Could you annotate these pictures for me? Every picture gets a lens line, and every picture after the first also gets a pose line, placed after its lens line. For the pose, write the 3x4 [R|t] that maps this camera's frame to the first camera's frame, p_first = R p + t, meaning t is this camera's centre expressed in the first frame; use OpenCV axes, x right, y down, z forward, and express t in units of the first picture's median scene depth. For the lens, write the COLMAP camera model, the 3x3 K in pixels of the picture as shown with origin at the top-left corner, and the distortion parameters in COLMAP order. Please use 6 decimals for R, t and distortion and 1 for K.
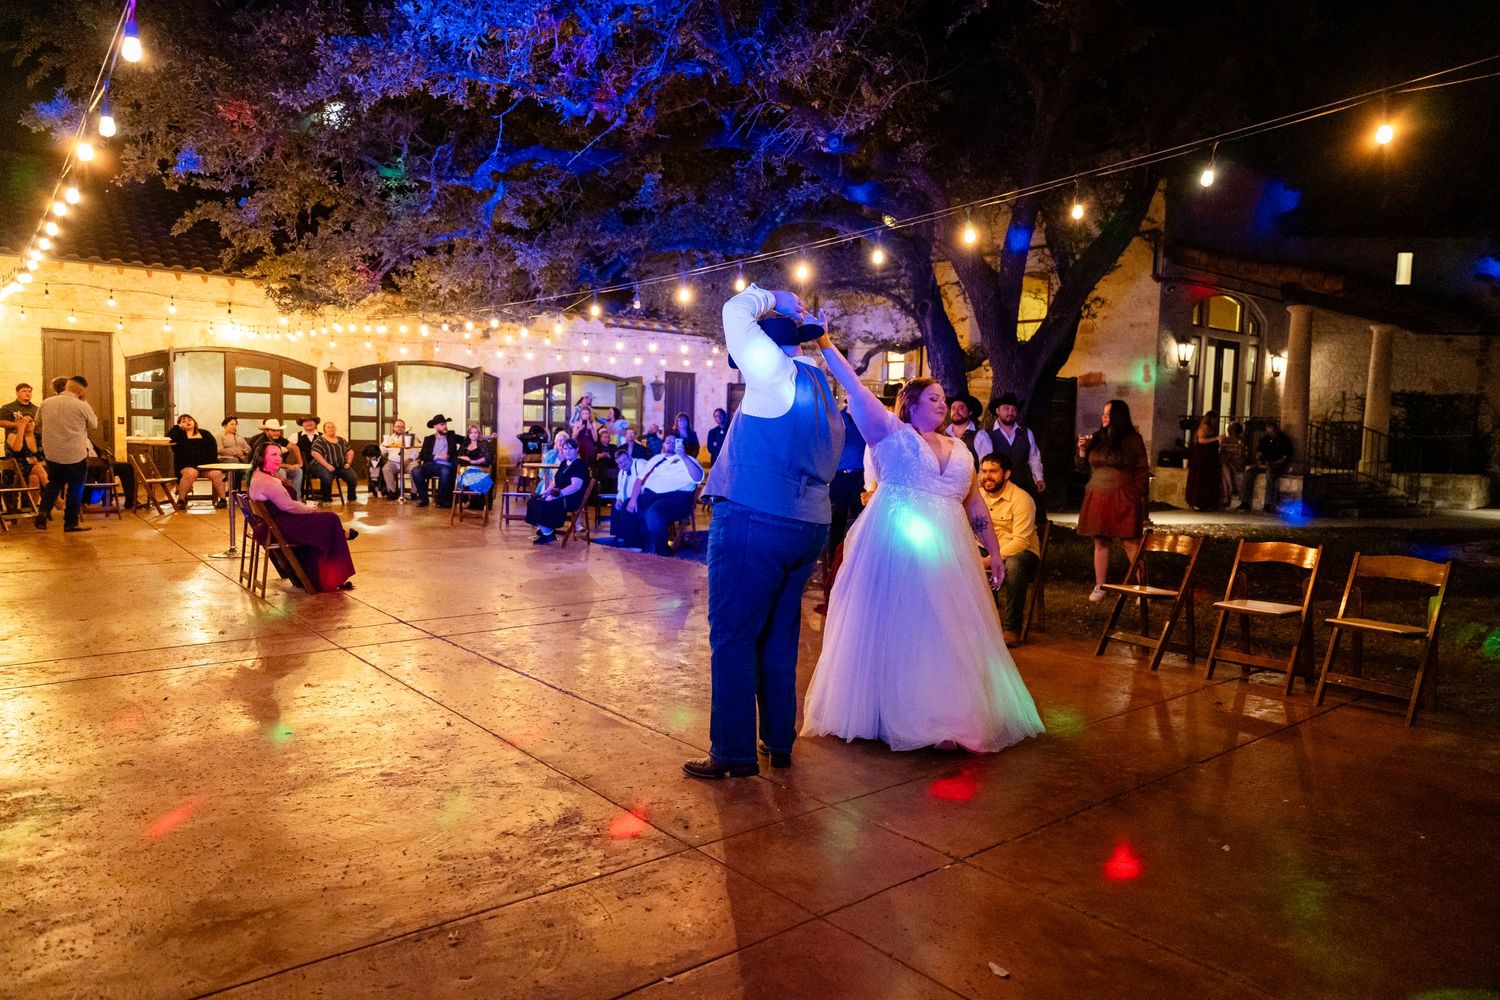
lens RADIAL K [[975.9, 0, 740.1], [0, 975.9, 502.0], [0, 0, 1]] dist [0.004203, -0.014660]
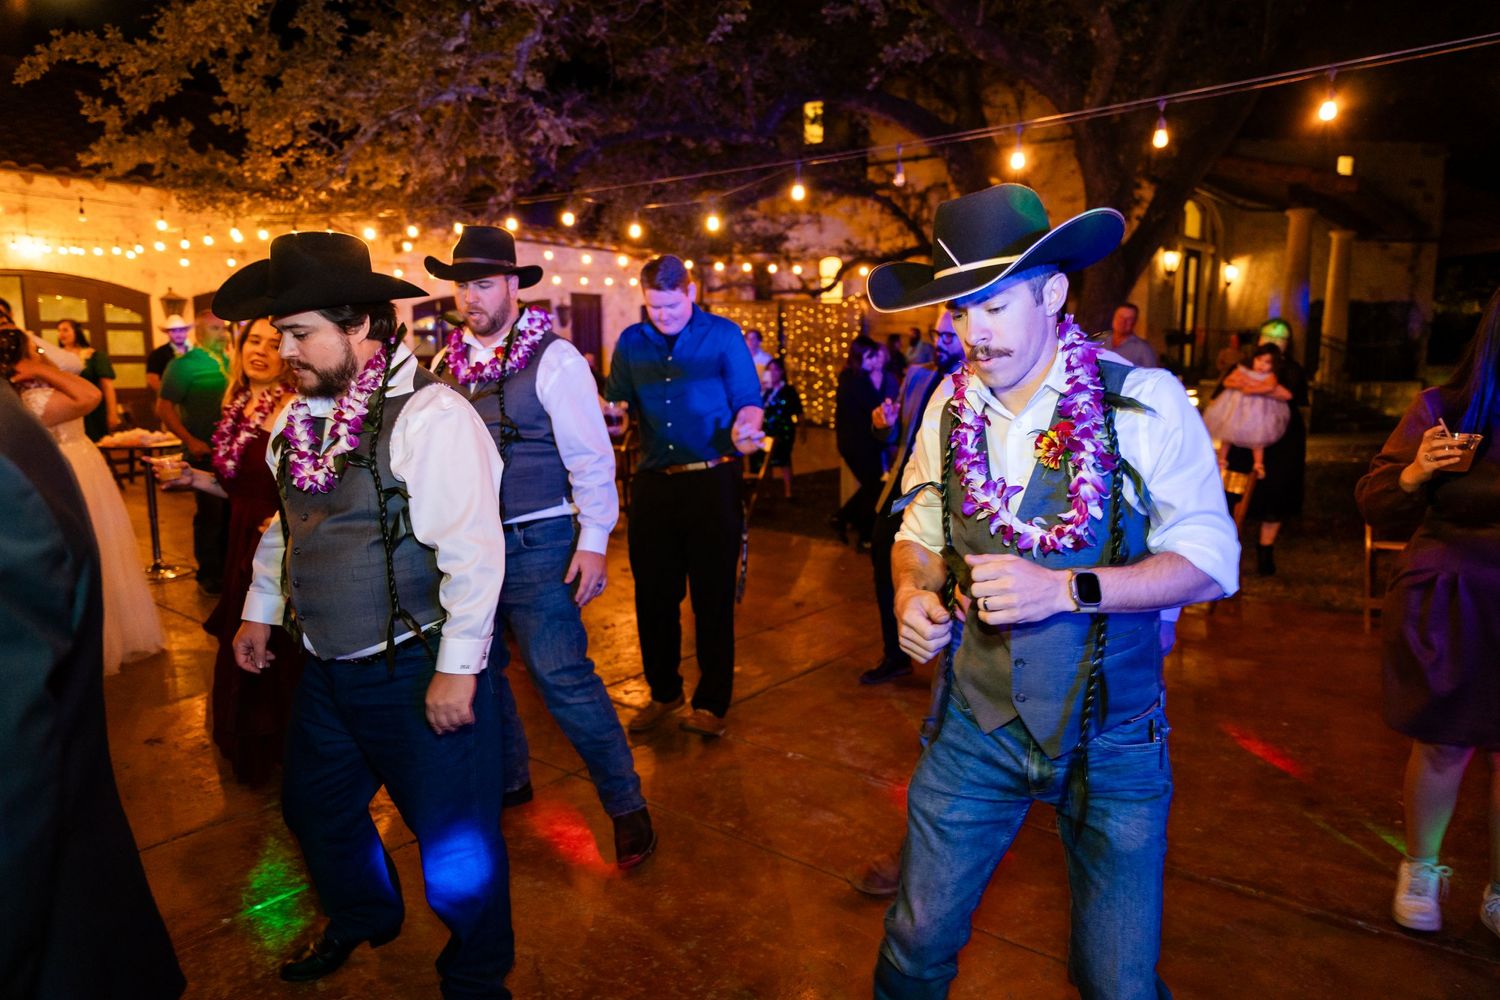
lens RADIAL K [[975.9, 0, 743.3], [0, 975.9, 505.5], [0, 0, 1]] dist [0.004203, -0.014660]
pose [[0.979310, -0.059291, 0.193486, -0.162208], [0.043431, 0.995416, 0.085209, -0.020130], [-0.197651, -0.075043, 0.977396, 0.167215]]
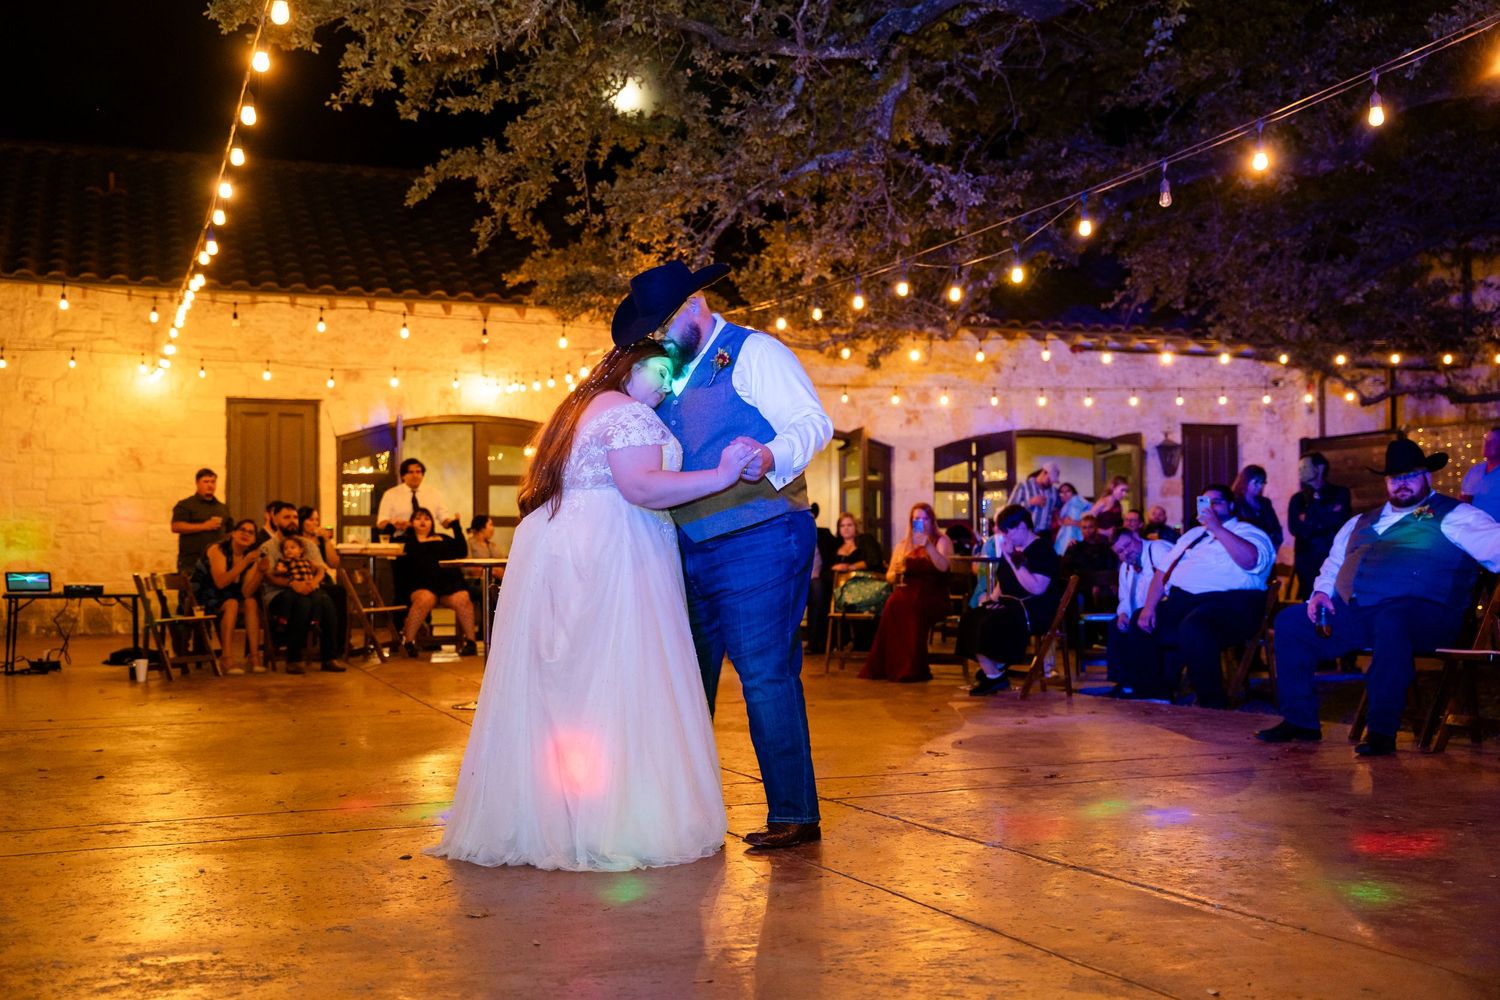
lens RADIAL K [[1691.3, 0, 760.5], [0, 1691.3, 501.3], [0, 0, 1]] dist [0.023379, 0.000000]
pose [[0.950928, -0.047276, -0.305778, -0.018135], [0.011051, 0.992817, -0.119133, 0.035511], [0.309214, 0.109907, 0.944620, 0.024528]]
